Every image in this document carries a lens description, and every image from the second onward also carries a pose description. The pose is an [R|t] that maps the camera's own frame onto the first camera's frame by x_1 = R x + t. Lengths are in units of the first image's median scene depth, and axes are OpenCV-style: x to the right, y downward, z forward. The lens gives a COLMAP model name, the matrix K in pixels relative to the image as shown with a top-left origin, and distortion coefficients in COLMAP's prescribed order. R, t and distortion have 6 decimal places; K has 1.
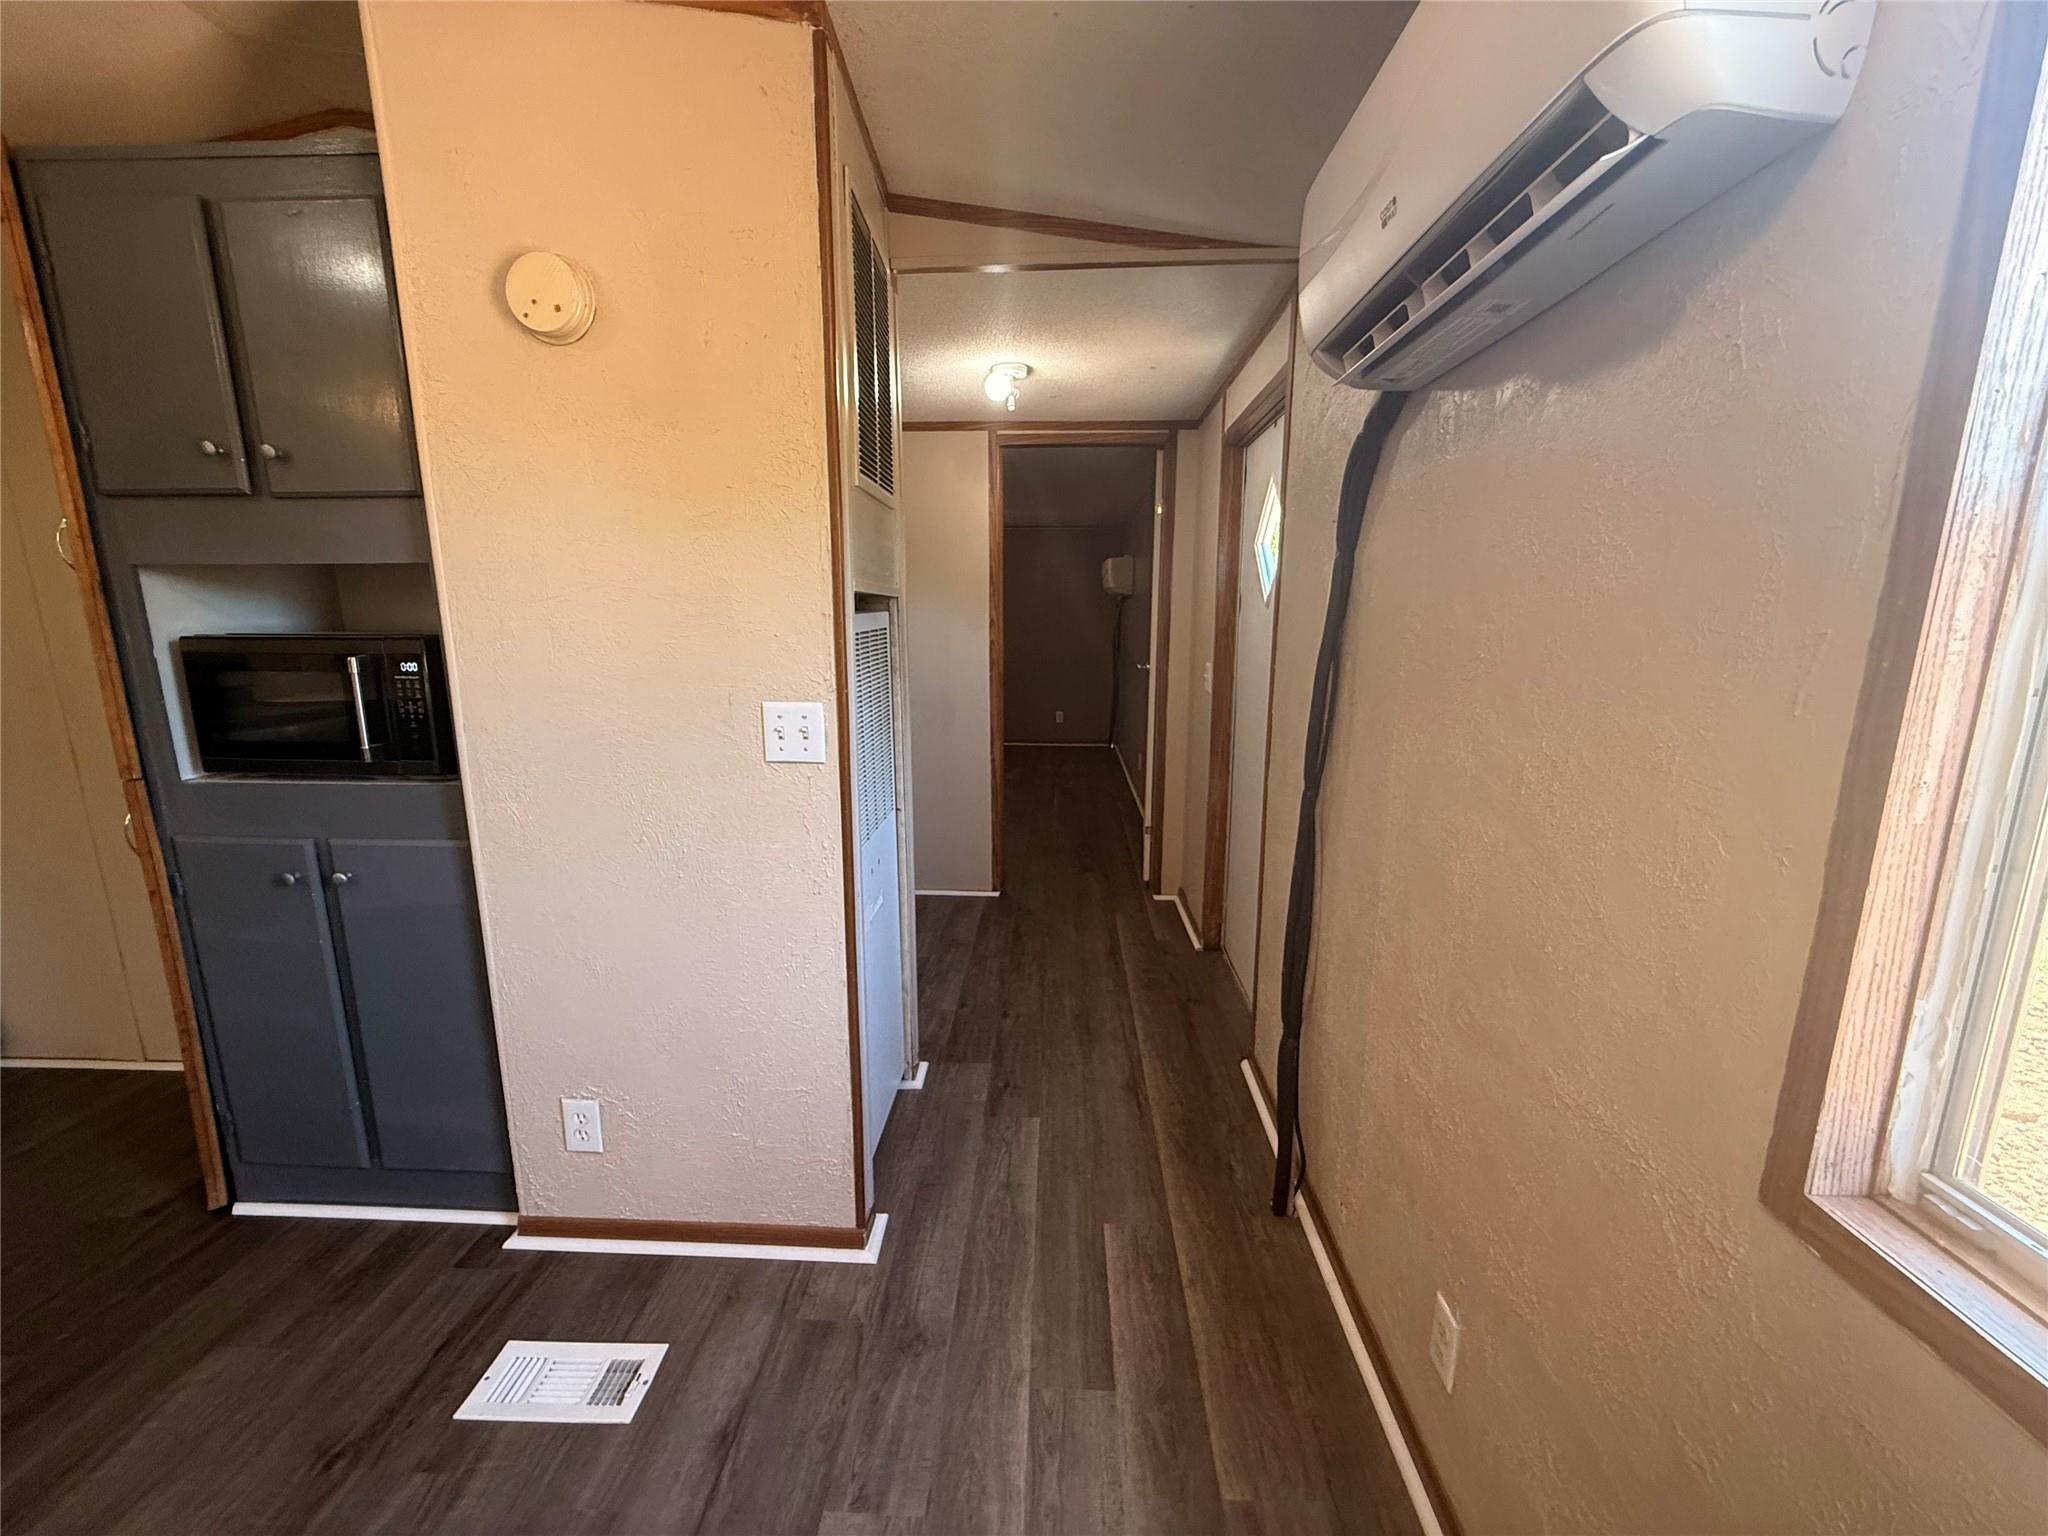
lens RADIAL K [[826.0, 0, 1028.9], [0, 826.0, 768.1], [0, 0, 1]] dist [-0.000618, 0.000277]
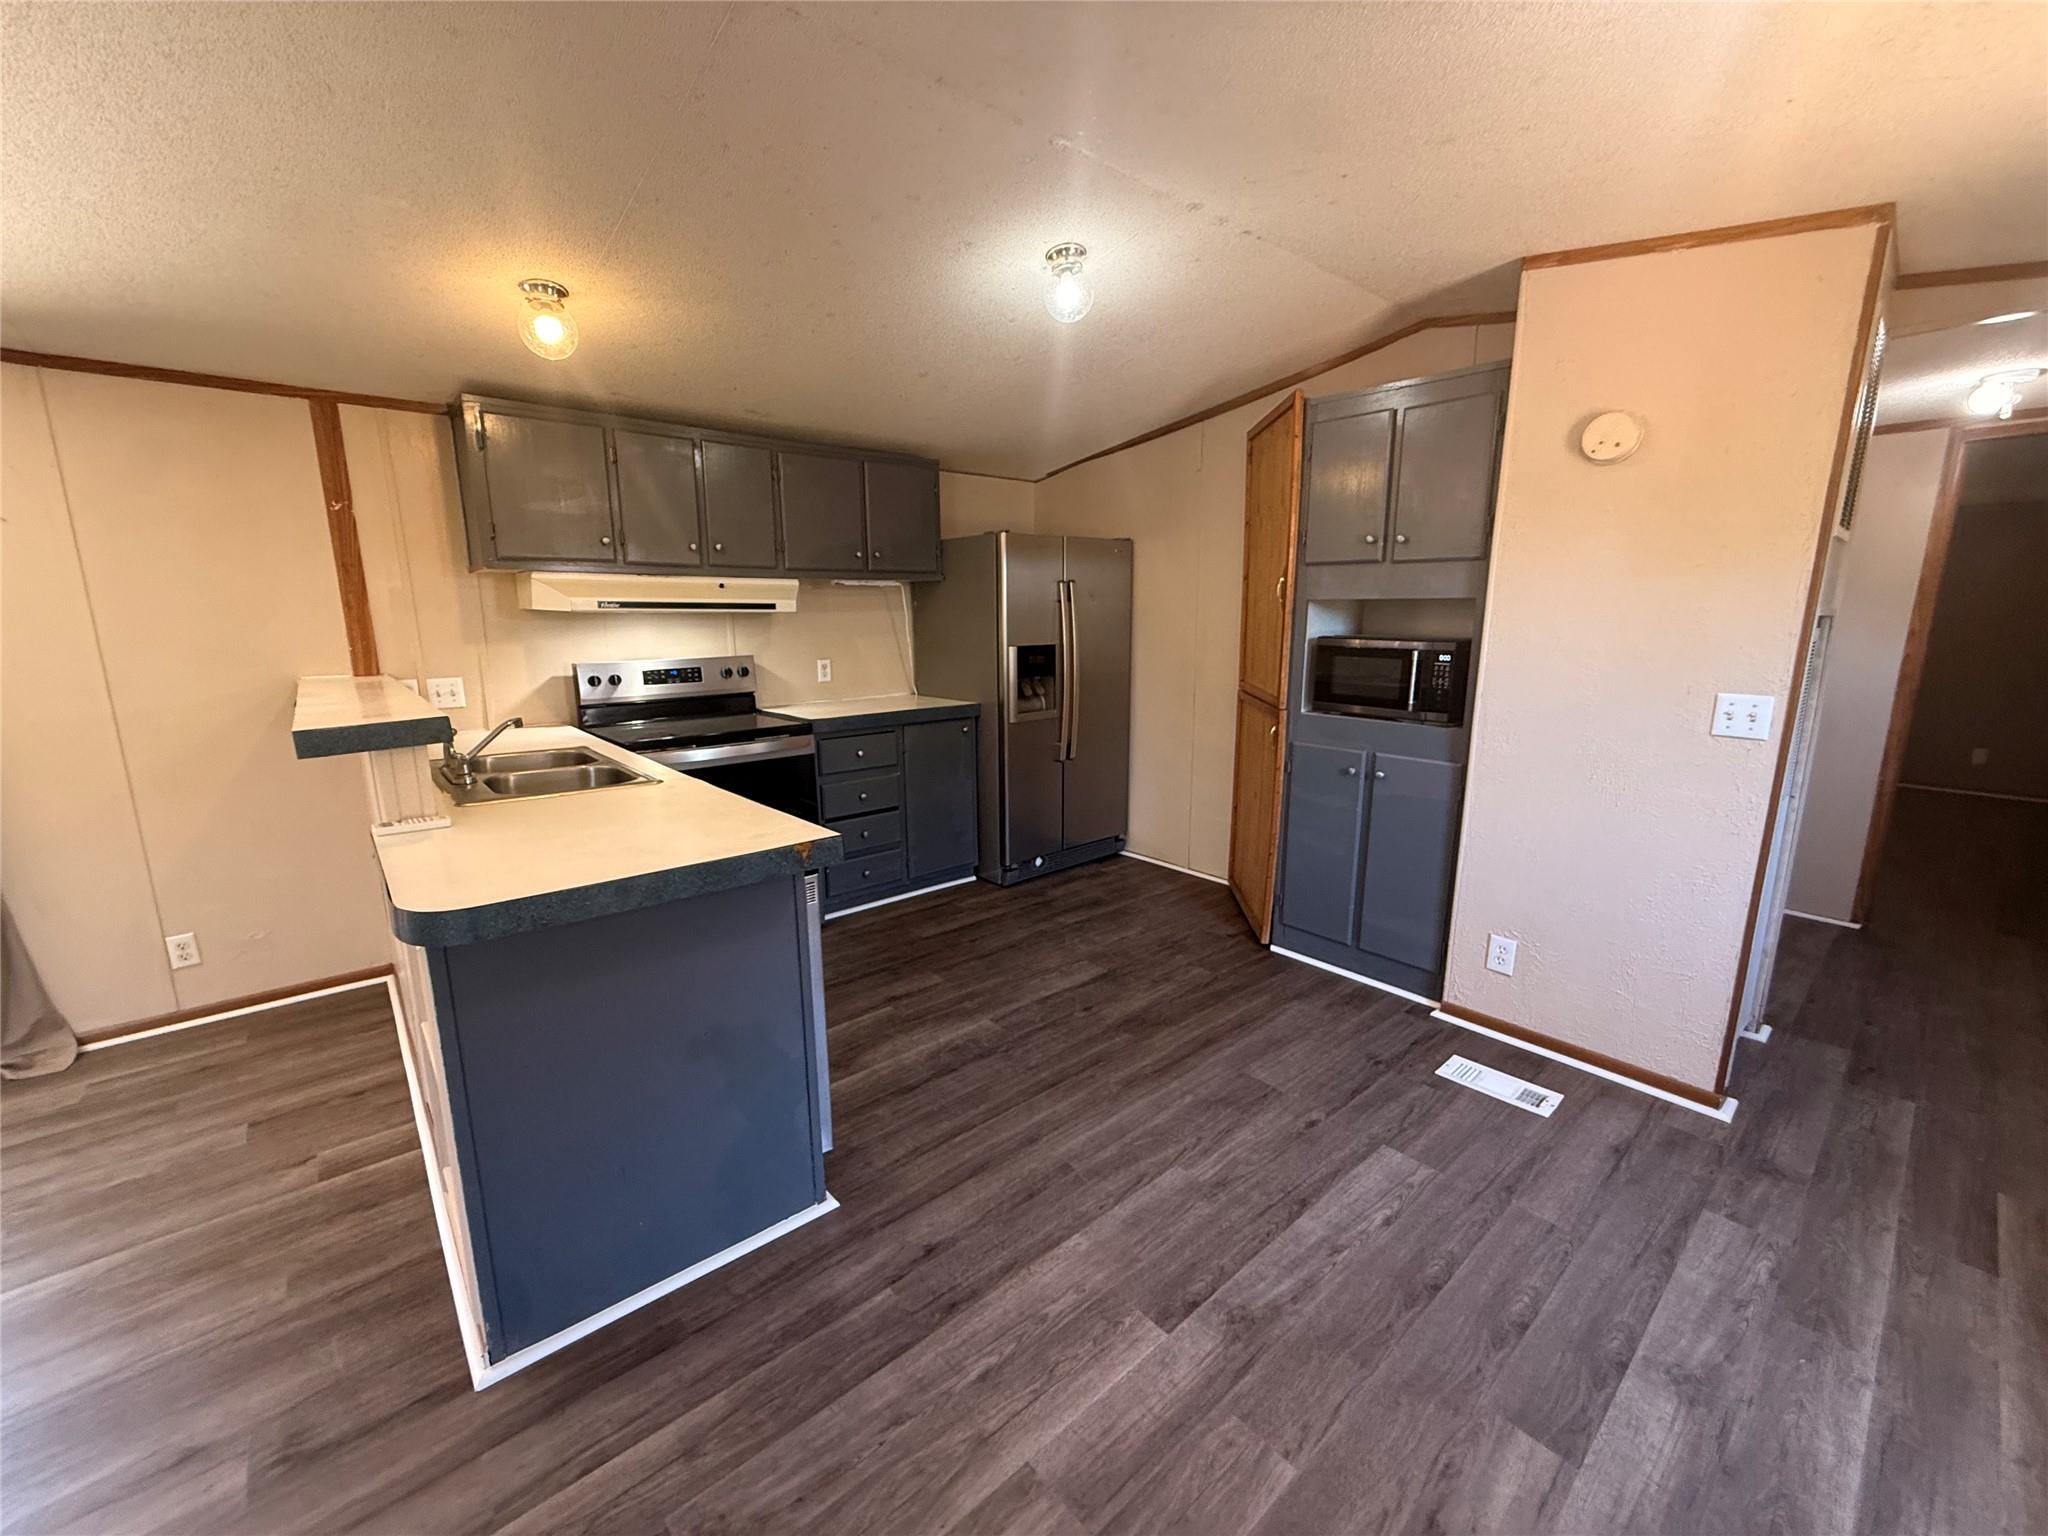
lens RADIAL K [[826.0, 0, 1016.7], [0, 826.0, 768.5], [0, 0, 1]] dist [-0.000618, 0.000277]
pose [[0.681236, 0.139188, -0.718710, -0.095007], [-0.136250, 0.988712, 0.062332, 0.116340], [0.719273, 0.055461, 0.692510, -0.794611]]
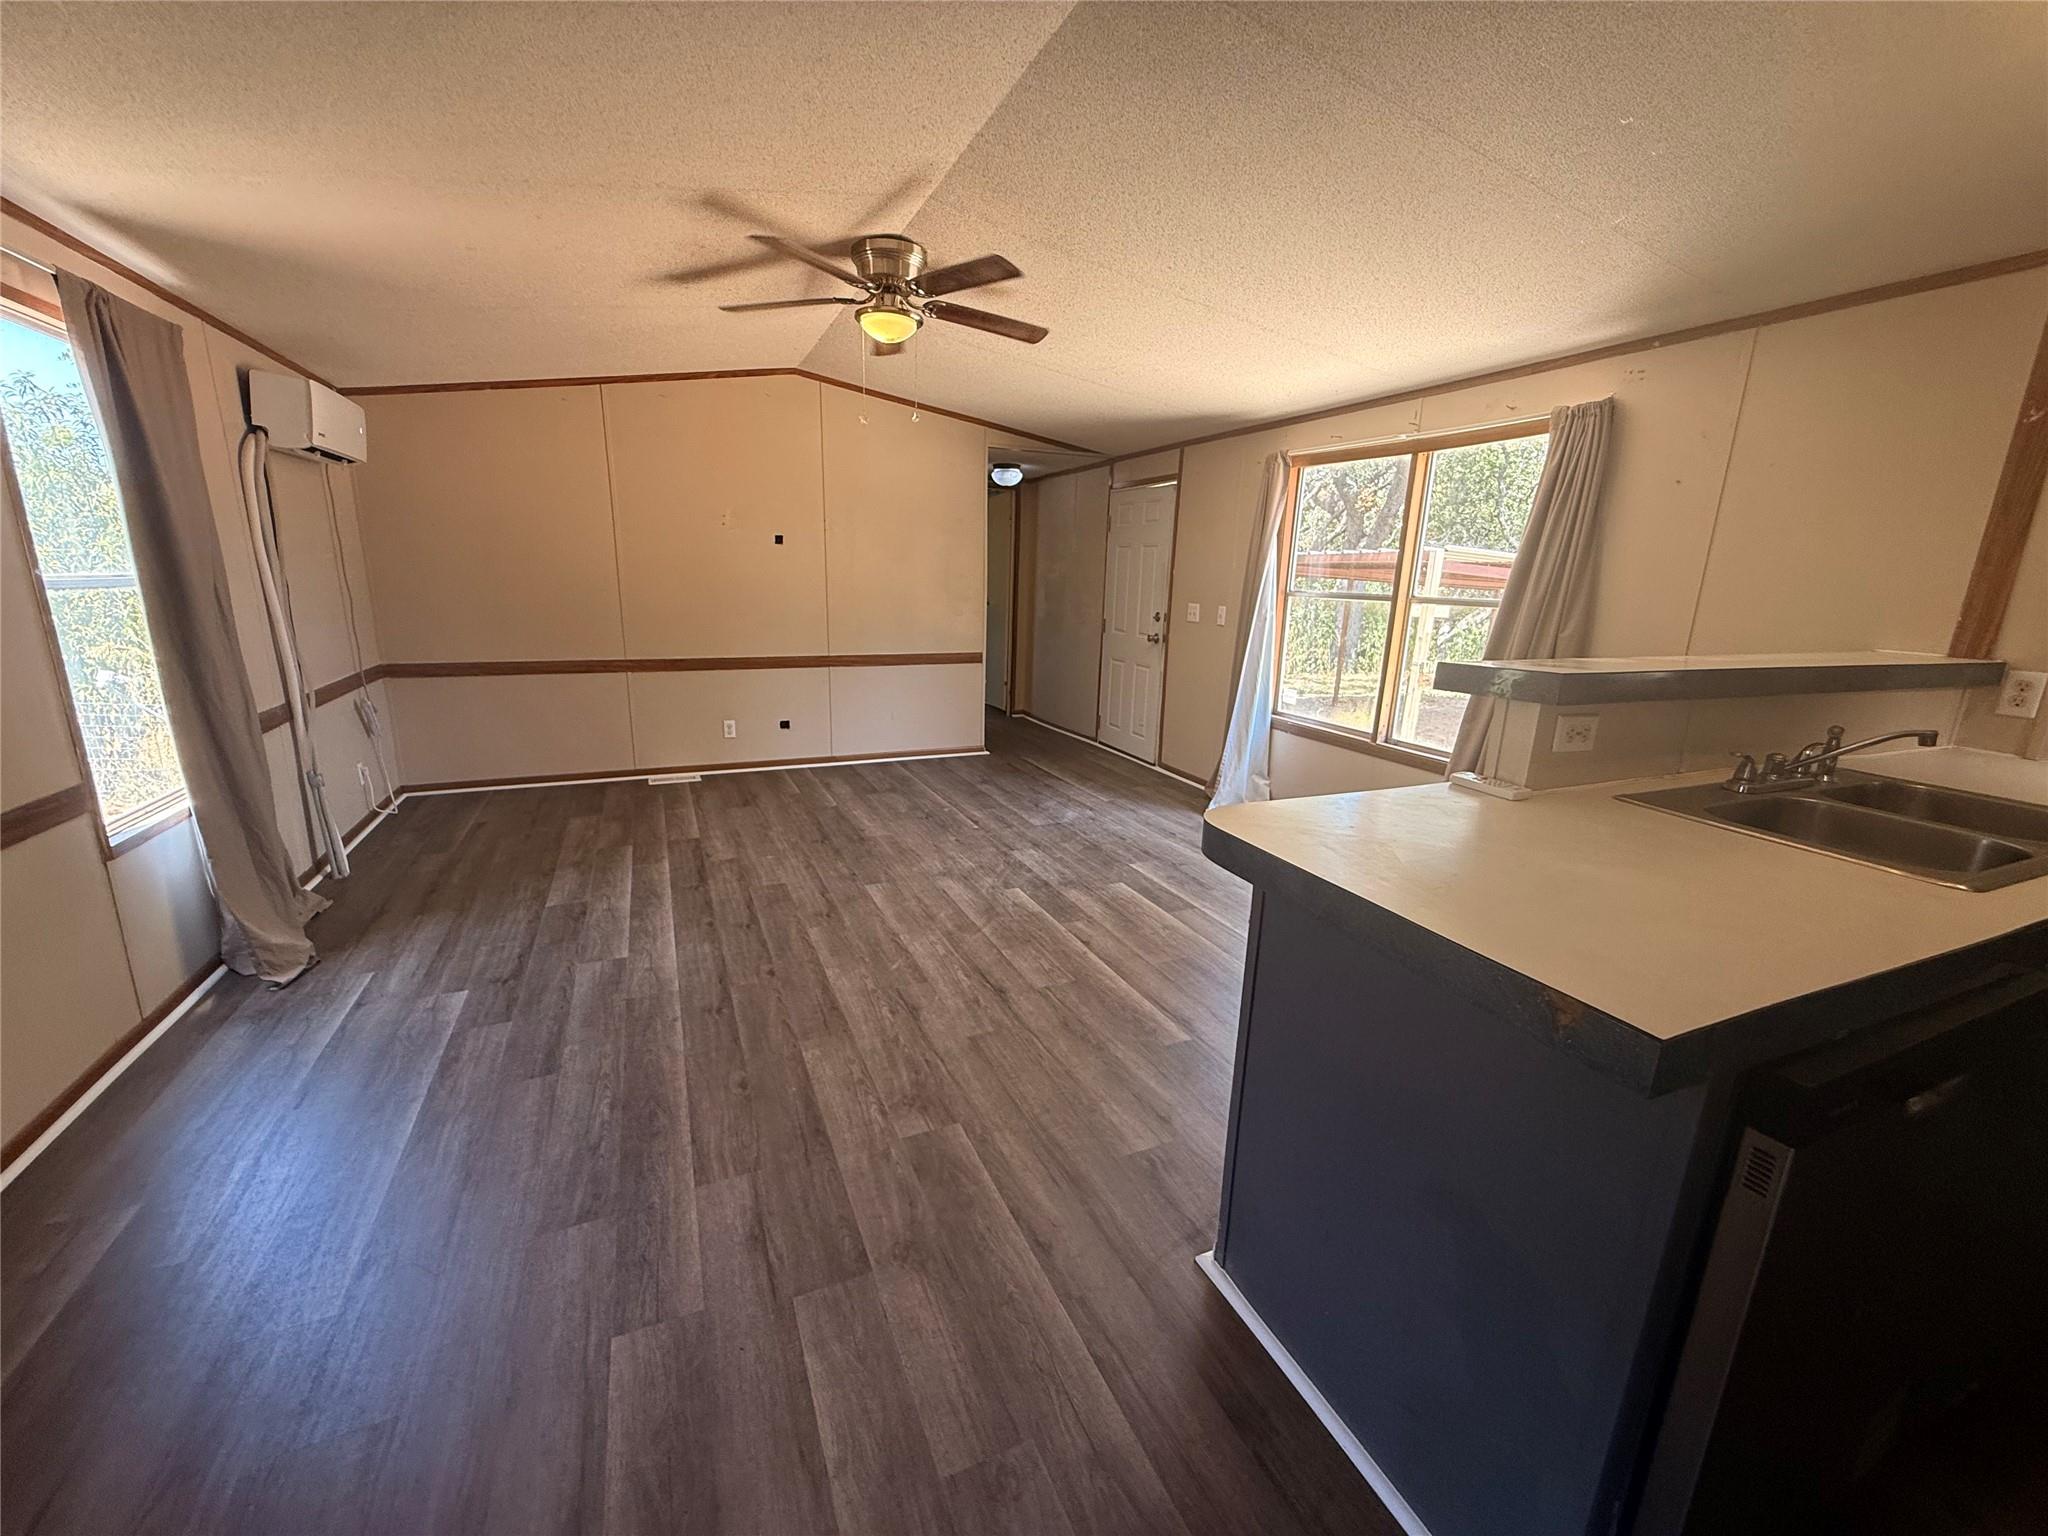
lens RADIAL K [[826.0, 0, 1020.8], [0, 826.0, 777.6], [0, 0, 1]] dist [-0.000618, 0.000277]
pose [[-0.894926, 0.092284, -0.436568, -0.484653], [-0.103469, 0.908796, 0.404207, 0.021883], [0.434053, 0.406907, -0.803757, -0.092527]]
